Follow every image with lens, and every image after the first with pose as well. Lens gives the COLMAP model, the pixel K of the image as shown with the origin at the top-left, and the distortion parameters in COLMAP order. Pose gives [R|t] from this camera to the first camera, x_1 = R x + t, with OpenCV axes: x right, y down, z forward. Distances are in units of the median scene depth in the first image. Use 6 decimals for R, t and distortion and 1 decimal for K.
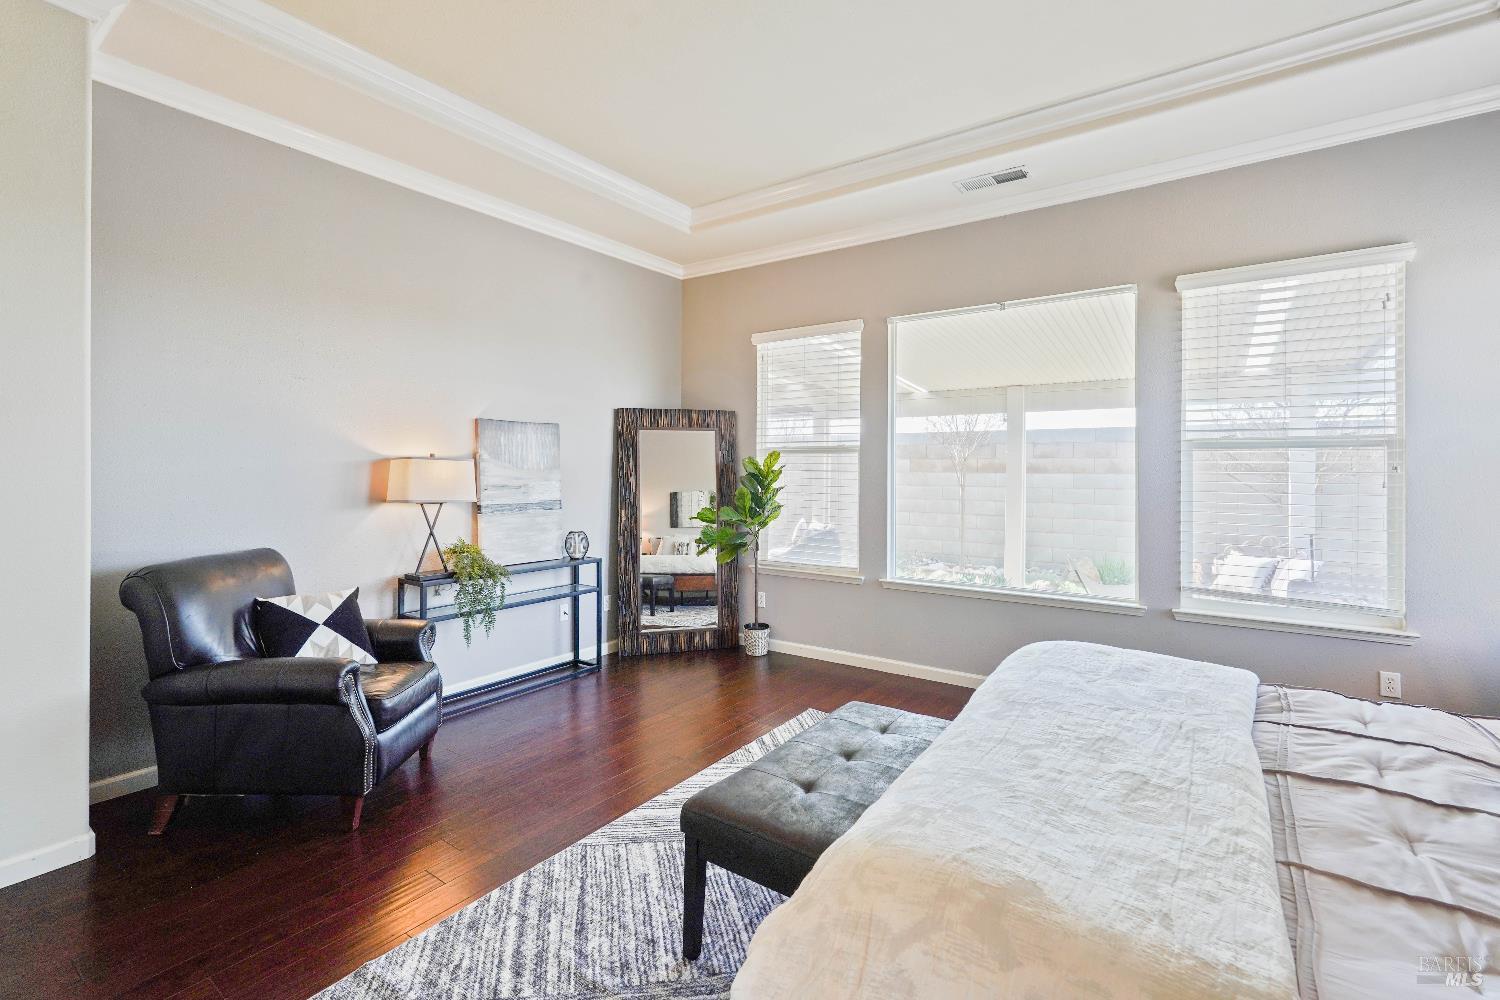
lens RADIAL K [[675.9, 0, 747.6], [0, 675.9, 457.3], [0, 0, 1]] dist [-0.003900, 0.006847]
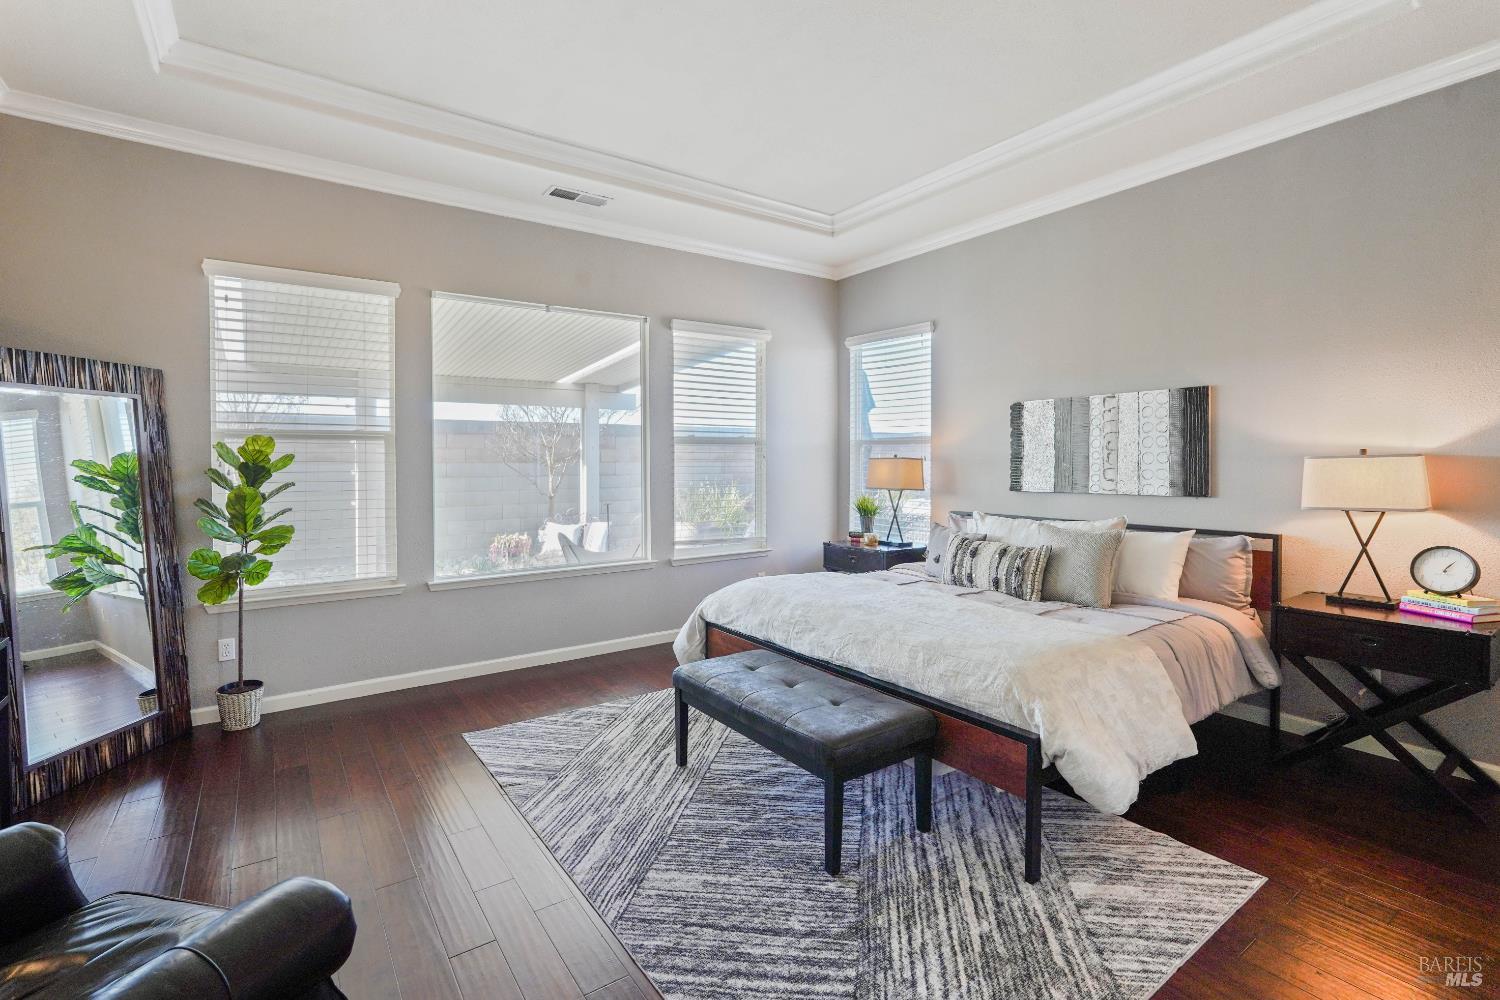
lens RADIAL K [[675.9, 0, 747.6], [0, 675.9, 457.3], [0, 0, 1]] dist [-0.003900, 0.006847]
pose [[0.336450, -0.002047, 0.941699, -0.608428], [-0.010457, 0.999928, 0.005909, 0.006526], [-0.941643, -0.011835, 0.336405, 0.372118]]
